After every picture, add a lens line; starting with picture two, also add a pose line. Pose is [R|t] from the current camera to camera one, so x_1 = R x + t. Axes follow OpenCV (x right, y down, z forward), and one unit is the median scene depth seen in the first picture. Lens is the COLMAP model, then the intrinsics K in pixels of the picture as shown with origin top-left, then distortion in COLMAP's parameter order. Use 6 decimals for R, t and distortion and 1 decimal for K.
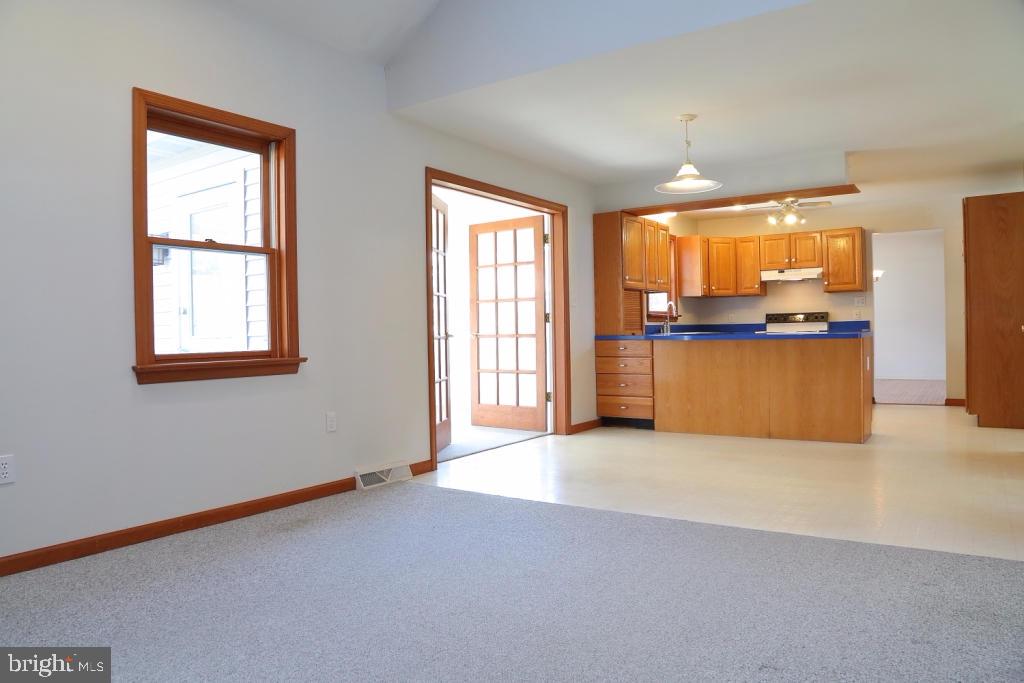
lens RADIAL K [[716.1, 0, 512.8], [0, 716.1, 337.5], [0, 0, 1]] dist [-0.091806, 0.047132]
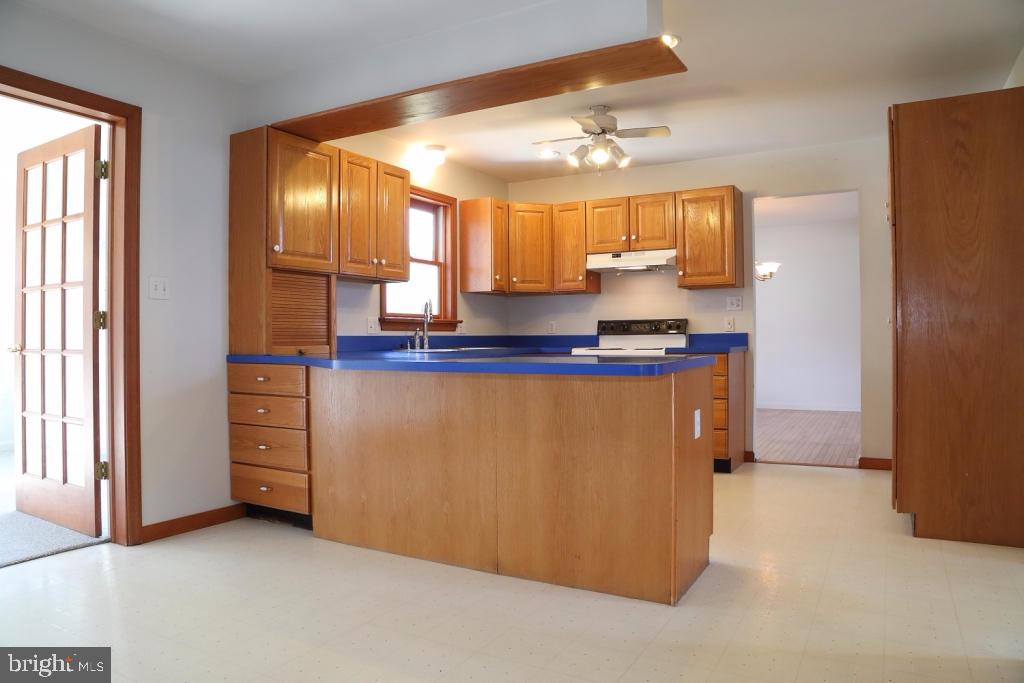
lens RADIAL K [[716.1, 0, 505.9], [0, 716.1, 335.8], [0, 0, 1]] dist [-0.091806, 0.047132]
pose [[0.997322, 0.013699, 0.071835, 0.271456], [-0.012764, 0.999828, -0.013460, -0.011465], [-0.072007, 0.012507, 0.997326, 0.415786]]
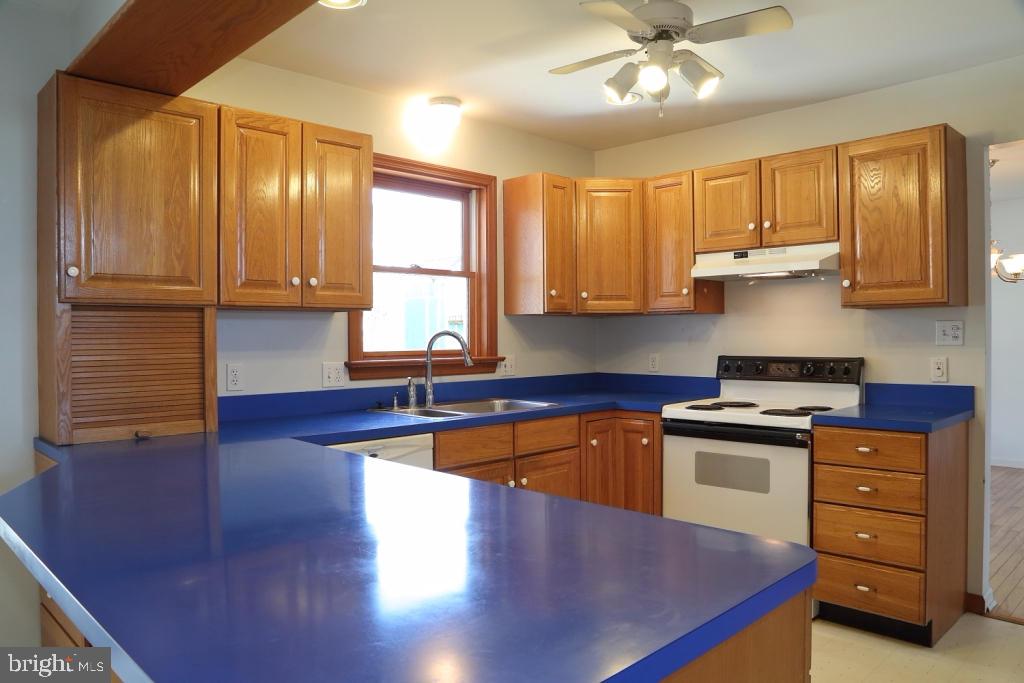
lens RADIAL K [[716.1, 0, 507.5], [0, 716.1, 335.7], [0, 0, 1]] dist [-0.091806, 0.047132]
pose [[0.976458, 0.014455, -0.215223, 0.393231], [-0.014575, 0.999893, 0.001028, -0.053402], [0.215215, 0.002134, 0.976564, 0.672726]]
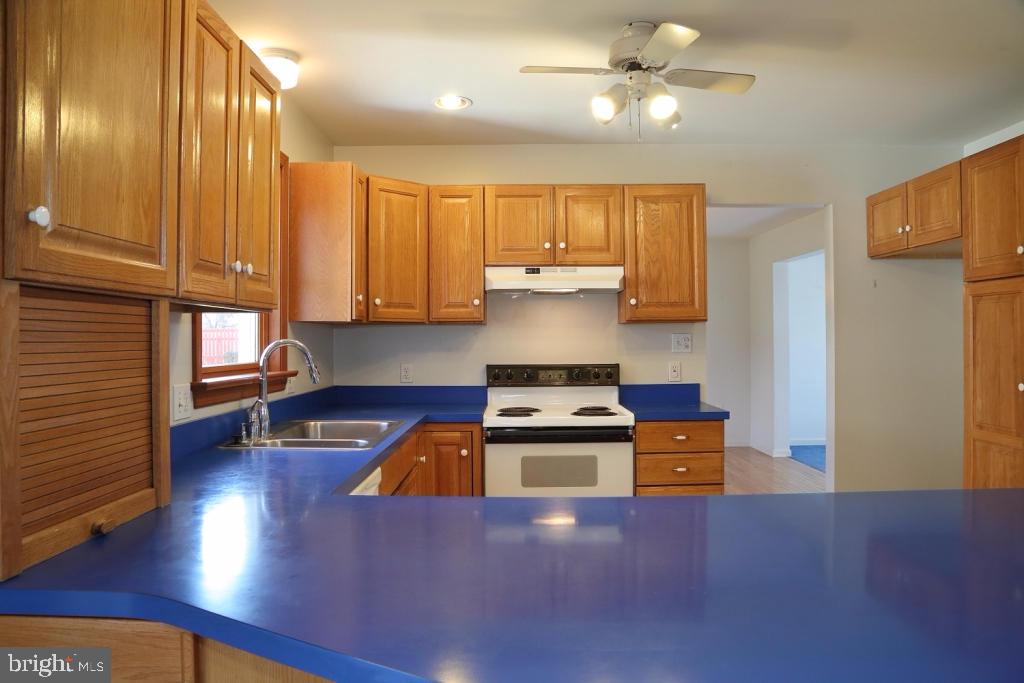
lens RADIAL K [[716.1, 0, 505.0], [0, 716.1, 336.9], [0, 0, 1]] dist [-0.091806, 0.047132]
pose [[0.837580, 0.019505, 0.545967, 0.148194], [-0.009356, 0.999728, -0.021363, -0.050329], [-0.546235, 0.012785, 0.837534, 0.747944]]
